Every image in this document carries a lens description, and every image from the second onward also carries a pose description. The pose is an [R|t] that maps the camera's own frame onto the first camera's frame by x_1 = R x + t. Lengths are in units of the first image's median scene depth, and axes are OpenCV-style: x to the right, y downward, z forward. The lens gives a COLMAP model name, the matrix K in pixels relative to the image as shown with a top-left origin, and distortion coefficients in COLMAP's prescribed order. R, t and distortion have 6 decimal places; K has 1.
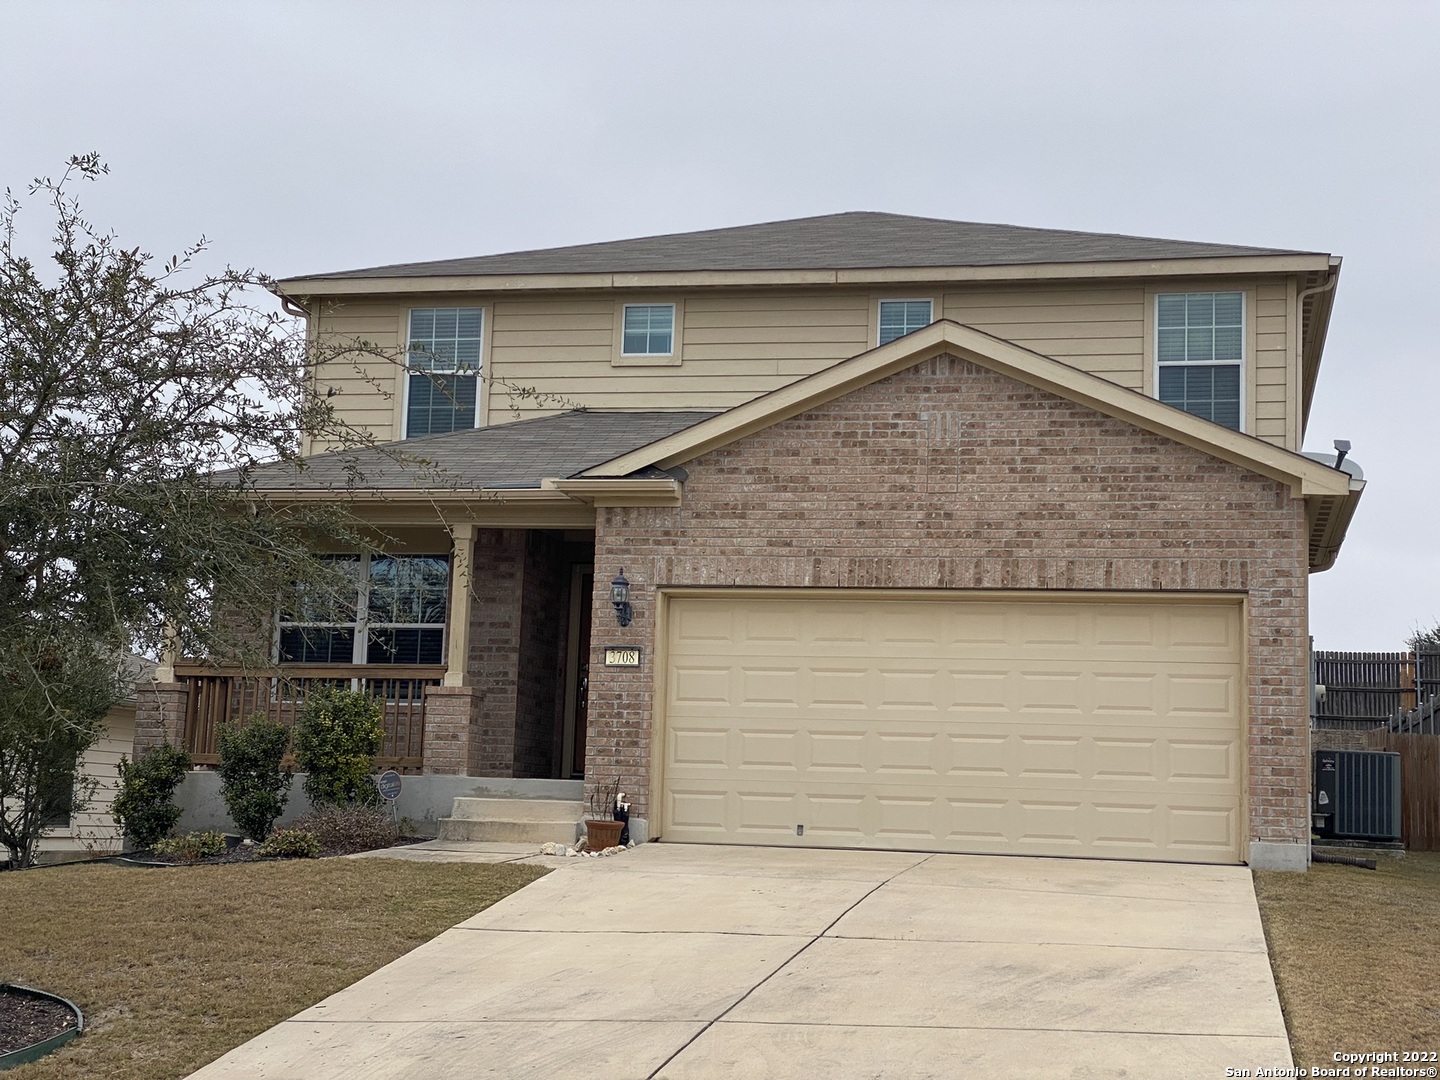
lens RADIAL K [[2293.1, 0, 709.3], [0, 2293.1, 528.8], [0, 0, 1]] dist [0.113780, 0.000000]
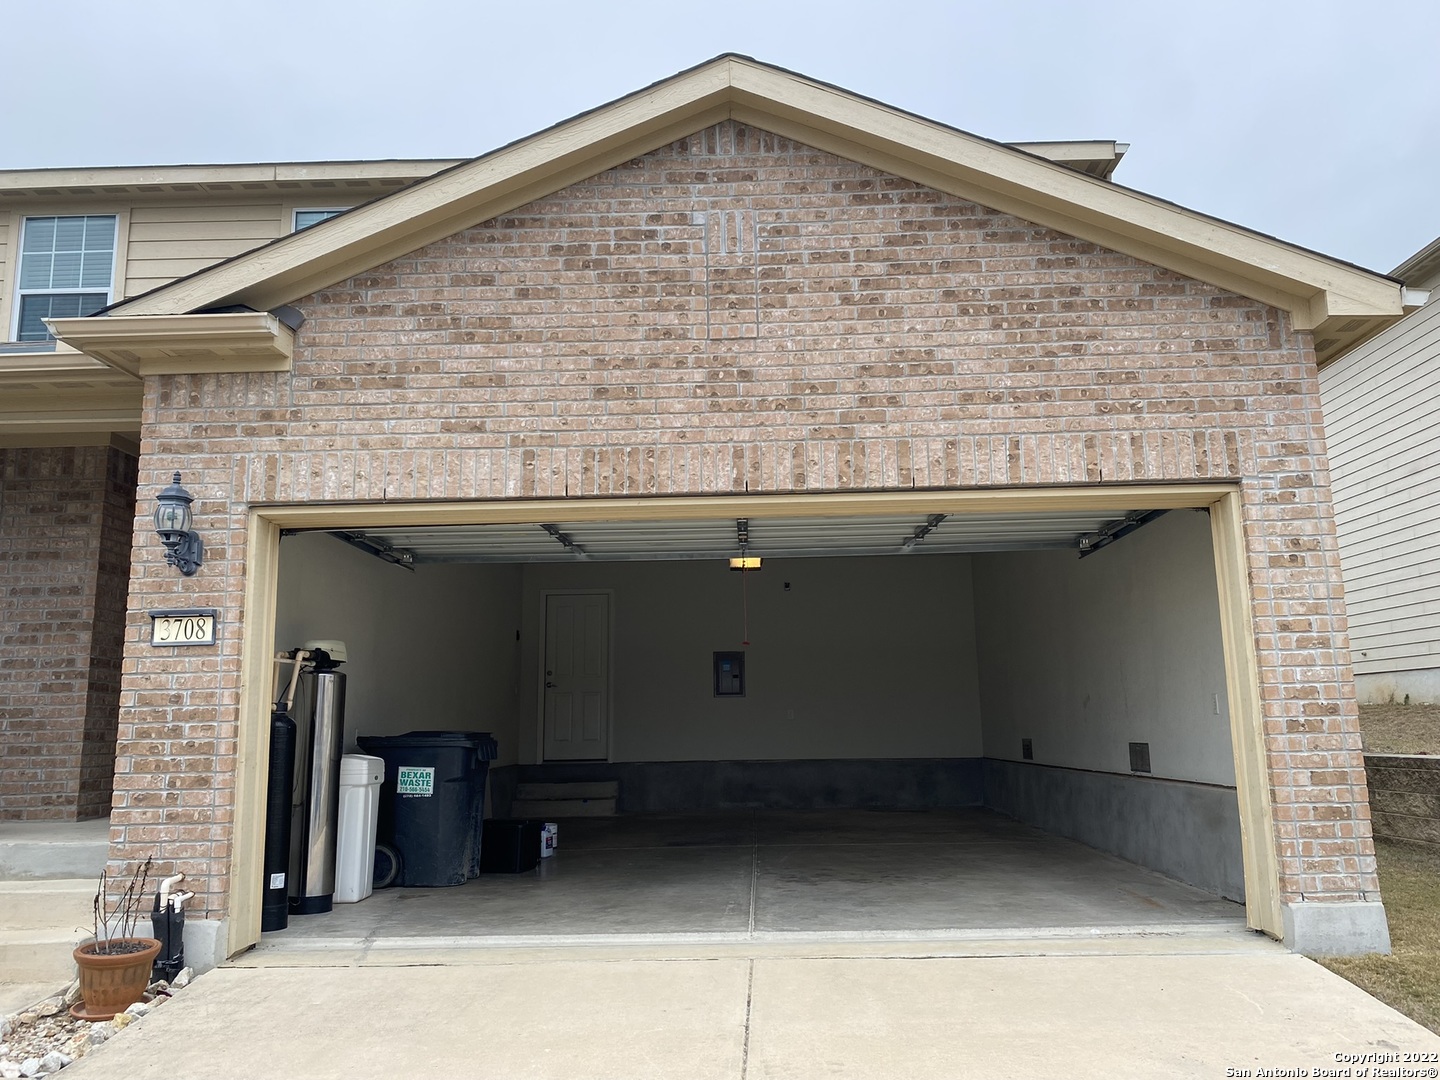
lens RADIAL K [[1108.5, 0, 741.9], [0, 1108.5, 546.6], [0, 0, 1]] dist [0.070534, -0.096096]
pose [[0.975616, -0.021395, 0.218441, 0.037659], [0.025420, 0.999555, -0.015630, 0.043909], [-0.218009, 0.020802, 0.975725, 0.707449]]
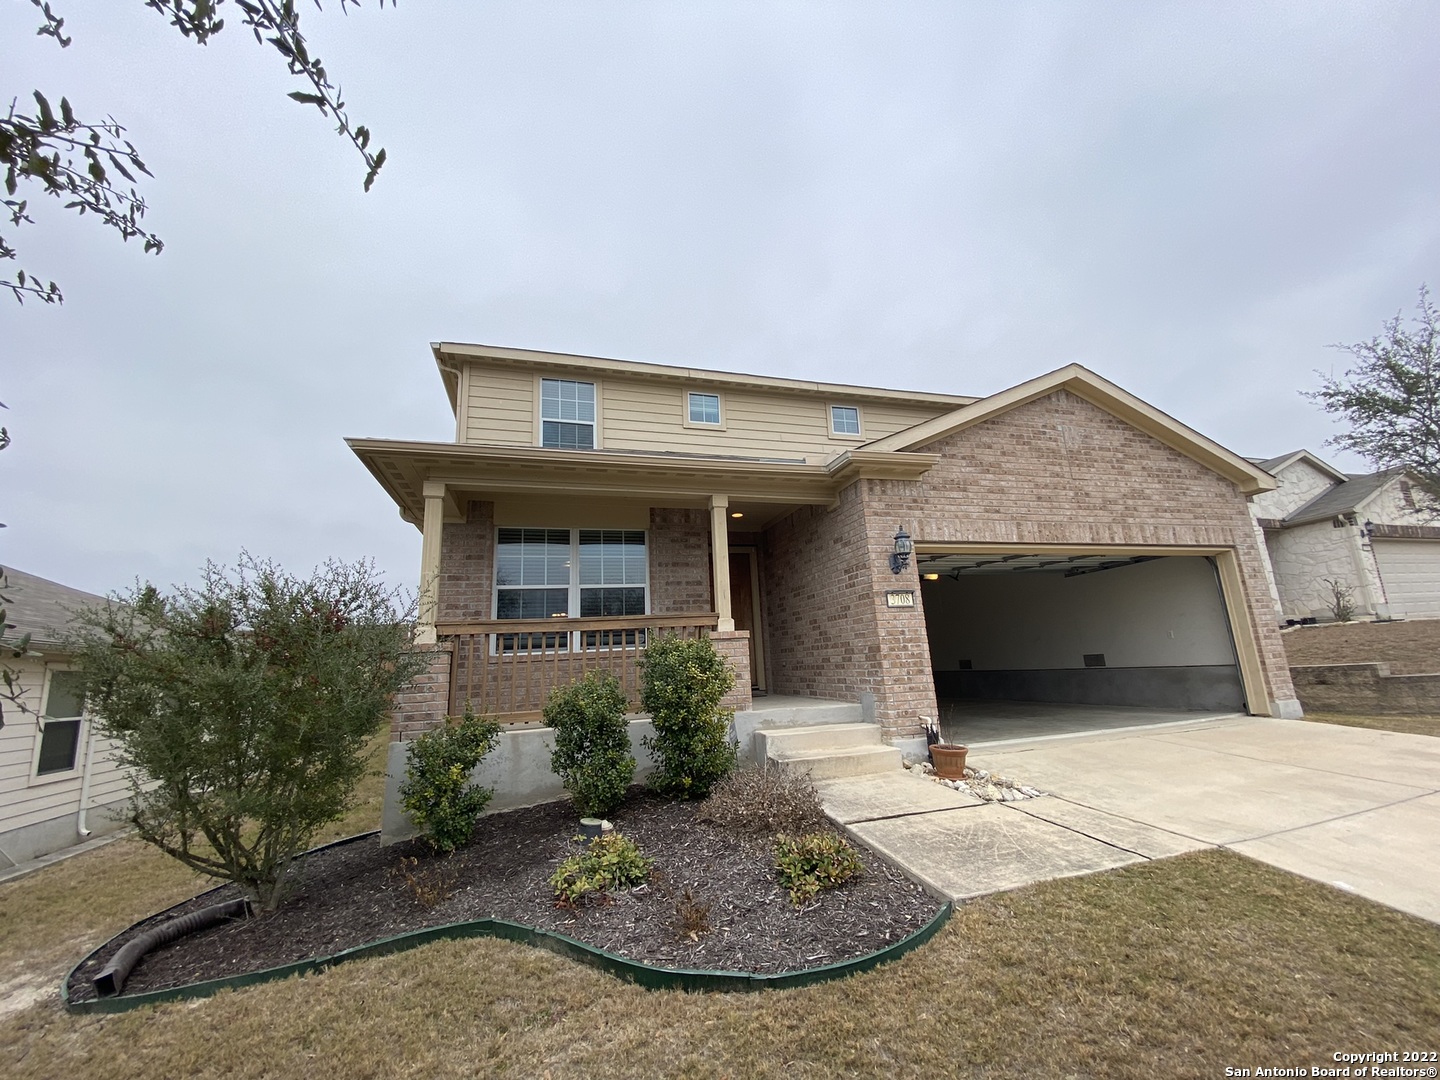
lens RADIAL K [[585.5, 0, 722.1], [0, 585.5, 544.0], [0, 0, 1]] dist [0.010796, -0.014047]
pose [[0.859609, 0.024144, 0.510381, -0.280243], [0.011007, 0.997776, -0.065740, 0.046775], [-0.510834, 0.062128, 0.857432, 0.793502]]
